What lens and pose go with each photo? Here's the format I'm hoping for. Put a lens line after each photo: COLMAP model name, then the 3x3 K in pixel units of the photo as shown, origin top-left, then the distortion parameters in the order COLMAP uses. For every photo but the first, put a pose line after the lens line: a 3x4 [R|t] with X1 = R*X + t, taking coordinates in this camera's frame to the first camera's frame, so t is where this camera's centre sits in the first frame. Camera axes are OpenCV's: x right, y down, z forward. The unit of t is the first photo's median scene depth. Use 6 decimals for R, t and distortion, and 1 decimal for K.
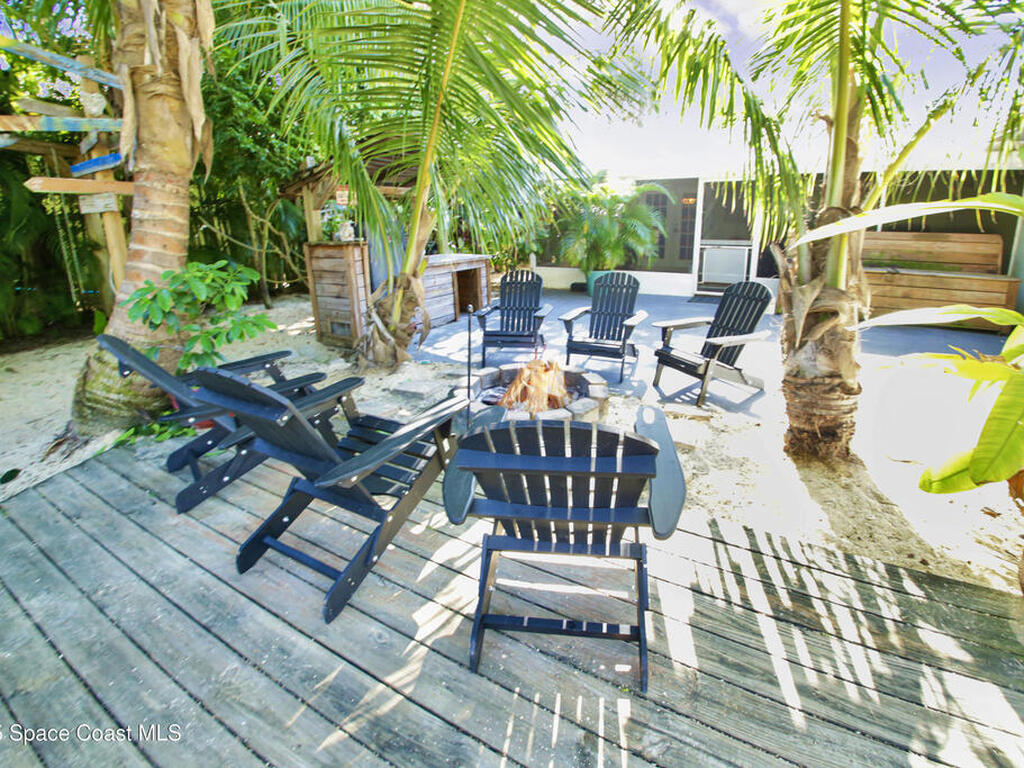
lens RADIAL K [[482.2, 0, 513.3], [0, 482.2, 382.7], [0, 0, 1]] dist [-0.030332, -0.001305]
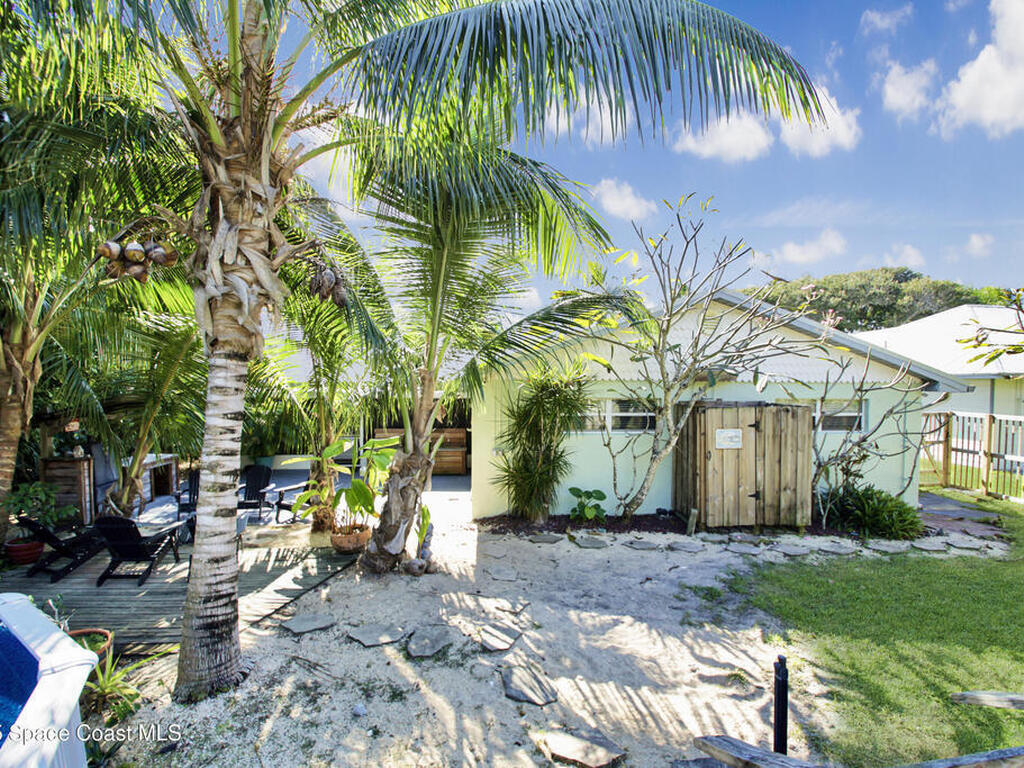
lens RADIAL K [[482.2, 0, 511.5], [0, 482.2, 381.3], [0, 0, 1]] dist [-0.030332, -0.001305]
pose [[0.831807, 0.012713, 0.554920, -0.016174], [0.170358, 0.945640, -0.277026, 0.181997], [-0.528276, 0.324967, 0.784424, -1.341045]]
